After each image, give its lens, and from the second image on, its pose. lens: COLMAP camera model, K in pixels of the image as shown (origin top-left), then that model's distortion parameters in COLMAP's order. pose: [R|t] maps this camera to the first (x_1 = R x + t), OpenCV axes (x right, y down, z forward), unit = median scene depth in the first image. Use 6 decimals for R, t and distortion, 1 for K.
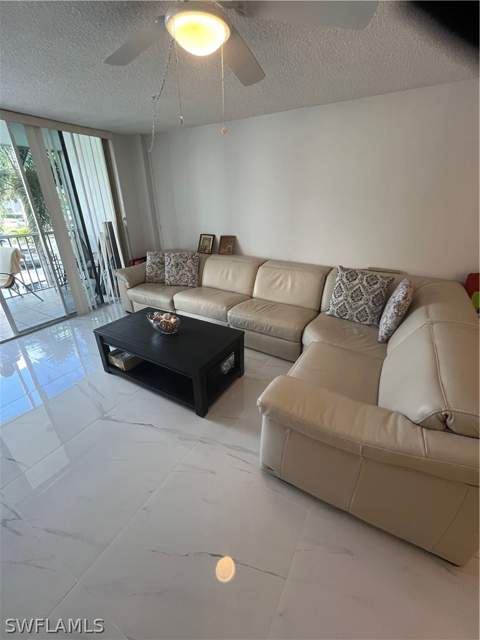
lens RADIAL K [[262.7, 0, 238.2], [0, 262.7, 320.3], [0, 0, 1]] dist [-0.001510, 0.000109]
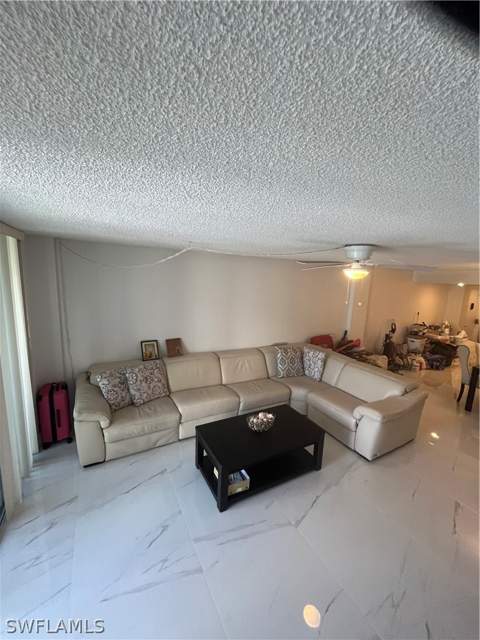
lens RADIAL K [[262.7, 0, 238.2], [0, 262.7, 320.3], [0, 0, 1]] dist [-0.001510, 0.000109]
pose [[0.509978, -0.110967, 0.853000, -0.831187], [0.315653, 0.946606, -0.065574, -0.244654], [-0.800178, 0.302693, 0.517775, 0.213346]]
